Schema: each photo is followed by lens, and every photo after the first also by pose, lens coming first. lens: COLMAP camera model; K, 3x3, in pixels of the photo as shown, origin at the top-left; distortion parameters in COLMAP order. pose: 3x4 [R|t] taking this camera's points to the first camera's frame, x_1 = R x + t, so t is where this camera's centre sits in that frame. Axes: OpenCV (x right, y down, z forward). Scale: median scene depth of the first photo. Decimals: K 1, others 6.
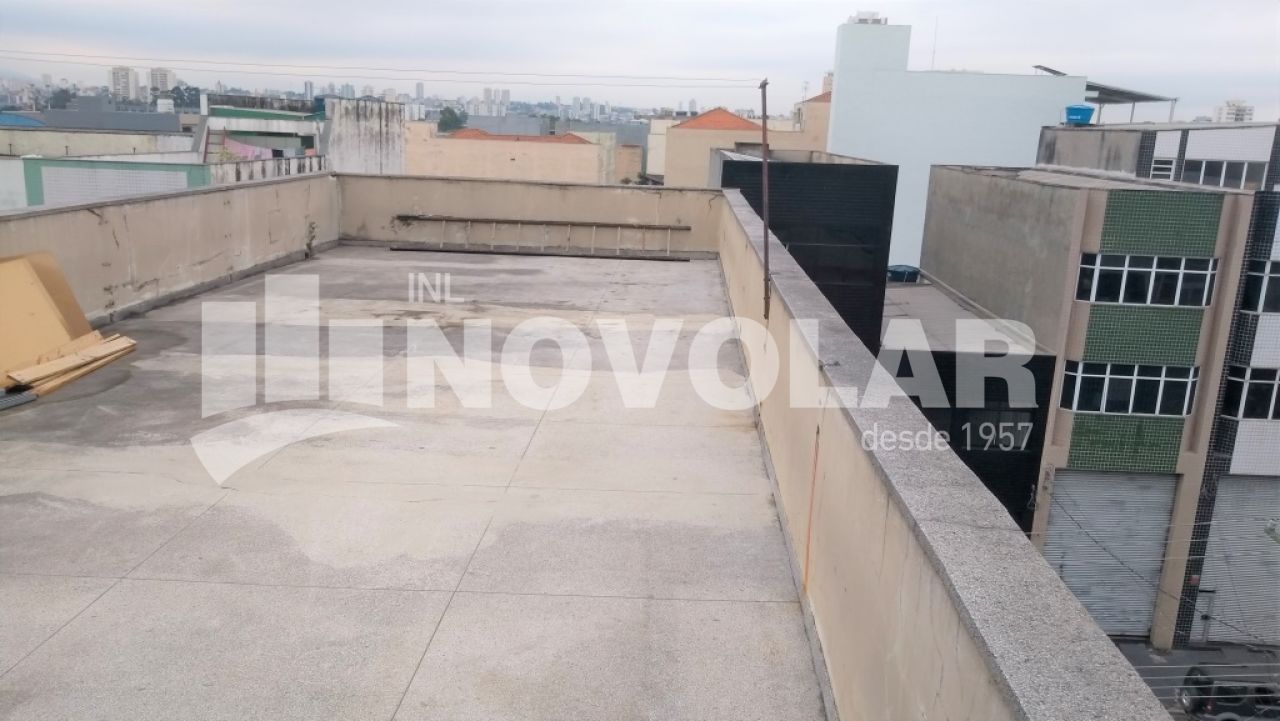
lens RADIAL K [[1019.3, 0, 639.5], [0, 1019.3, 359.6], [0, 0, 1]] dist [-0.011902, -0.005811]
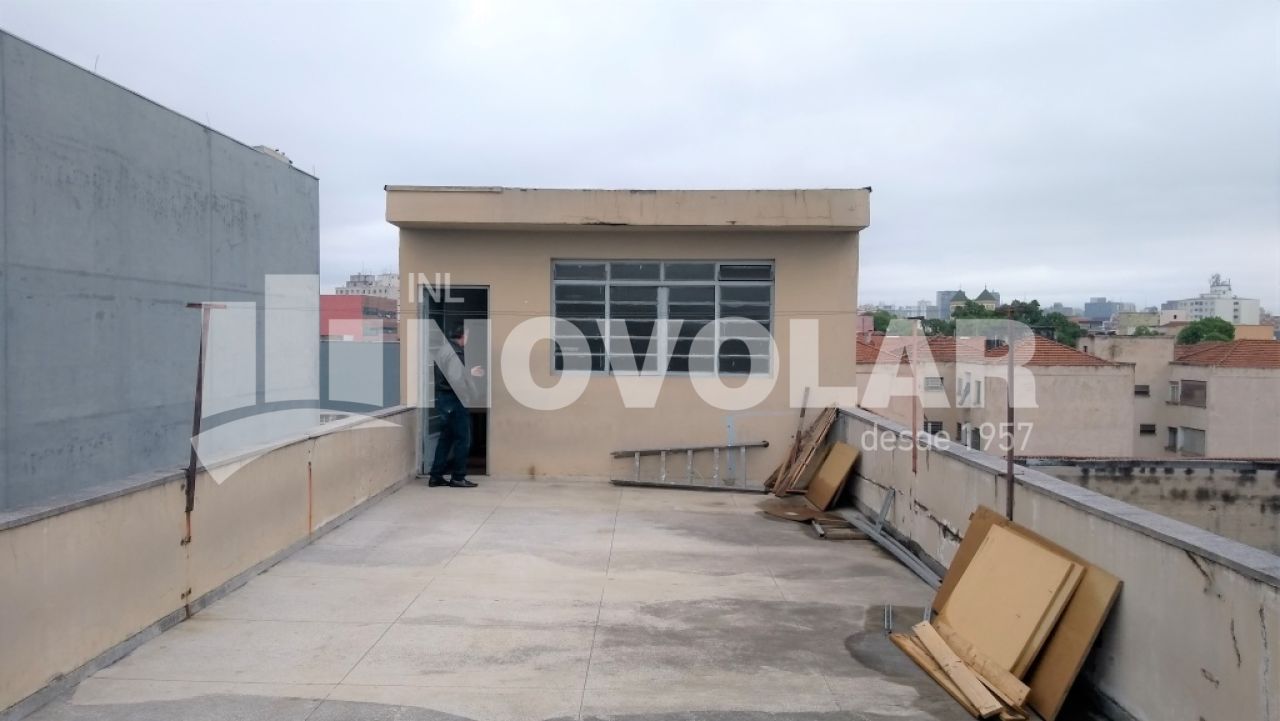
lens RADIAL K [[1019.3, 0, 638.9], [0, 1019.3, 360.1], [0, 0, 1]] dist [-0.011902, -0.005811]
pose [[-0.998103, -0.051931, -0.033077, -0.307213], [-0.058395, 0.968725, 0.241168, -0.482273], [0.019518, 0.242642, -0.969920, 1.998104]]
